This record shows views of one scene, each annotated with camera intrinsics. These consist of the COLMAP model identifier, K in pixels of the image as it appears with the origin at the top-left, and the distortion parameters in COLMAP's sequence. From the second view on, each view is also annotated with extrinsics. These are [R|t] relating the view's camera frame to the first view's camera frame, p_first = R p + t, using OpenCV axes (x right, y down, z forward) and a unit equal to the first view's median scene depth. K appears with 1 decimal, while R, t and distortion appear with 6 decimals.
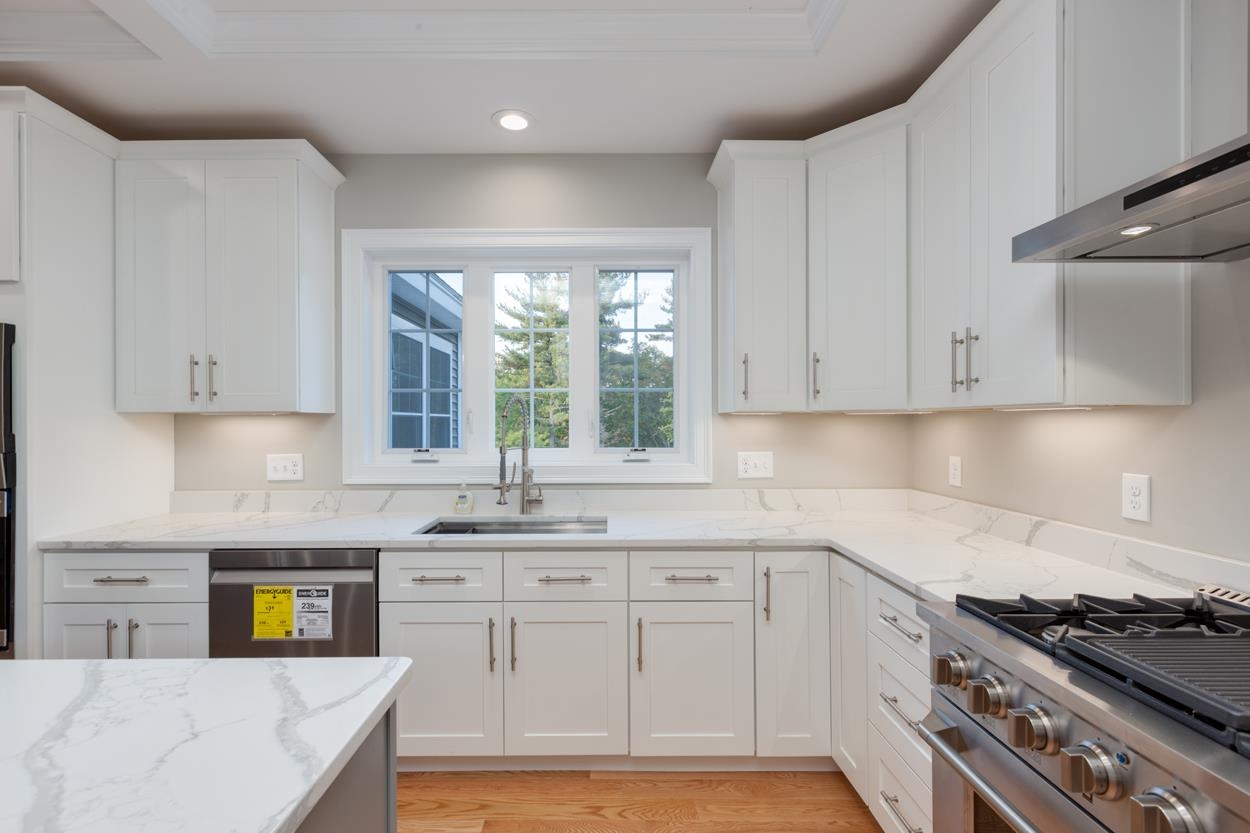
lens RADIAL K [[567.1, 0, 629.5], [0, 567.1, 412.2], [0, 0, 1]] dist [0.001794, 0.000313]
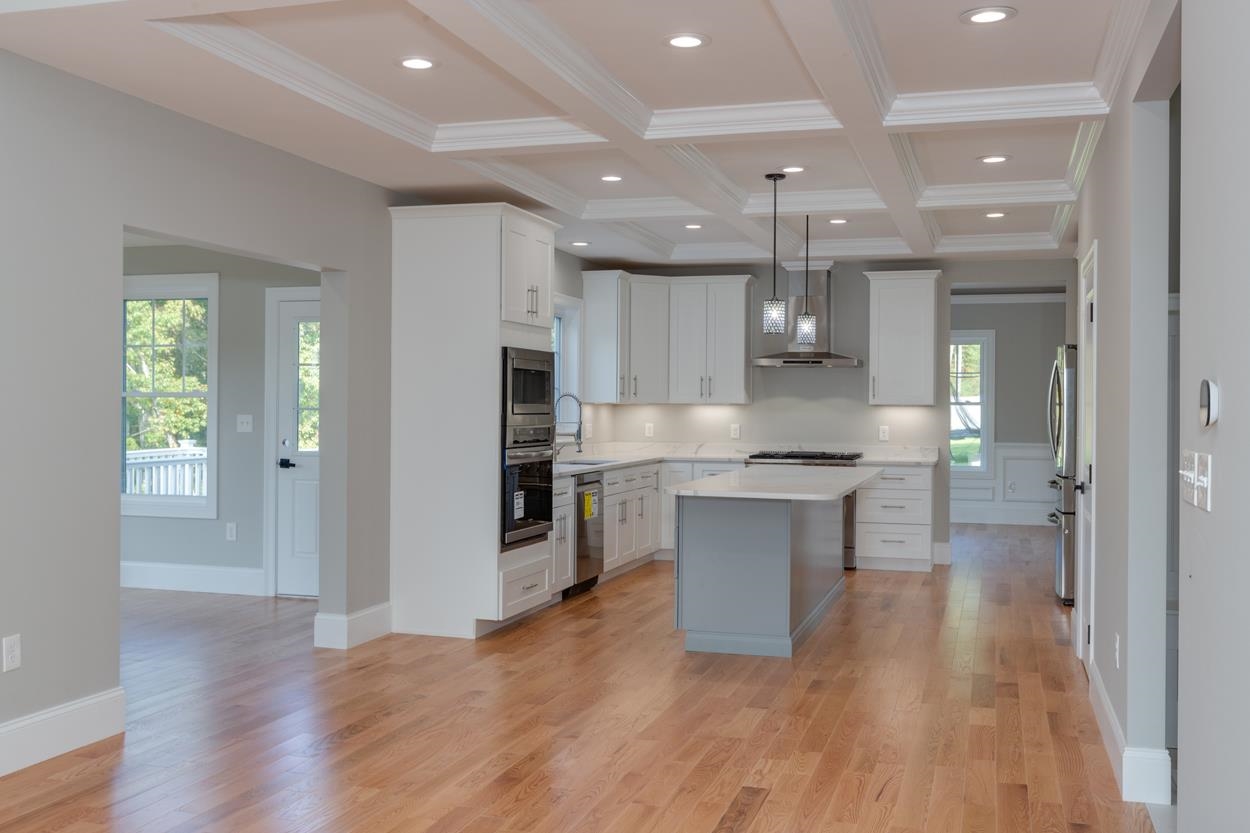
lens RADIAL K [[1195.0, 0, 625.0], [0, 1195.0, 416.5], [0, 0, 1]] dist [0.002469, 0.001259]
pose [[0.303166, -0.004451, 0.952927, -3.966005], [-0.019963, 0.999740, 0.011021, 0.002136], [-0.952729, -0.022364, 0.302999, -0.319136]]
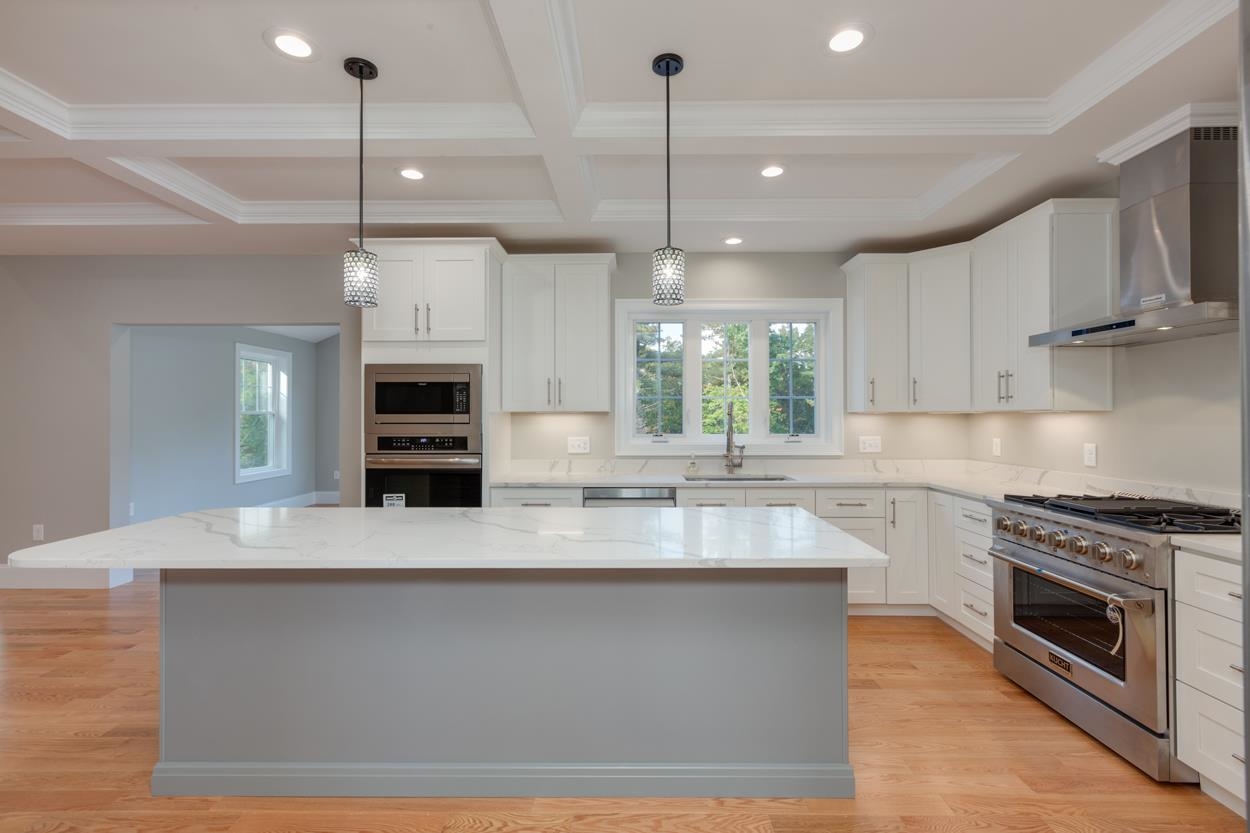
lens RADIAL K [[586.8, 0, 624.2], [0, 586.8, 405.3], [0, 0, 1]] dist [-0.002016, -0.000441]
pose [[0.999847, 0.001994, -0.017369, -0.517858], [-0.002041, 0.999994, -0.002696, -0.014607], [0.017364, 0.002731, 0.999846, -0.785488]]
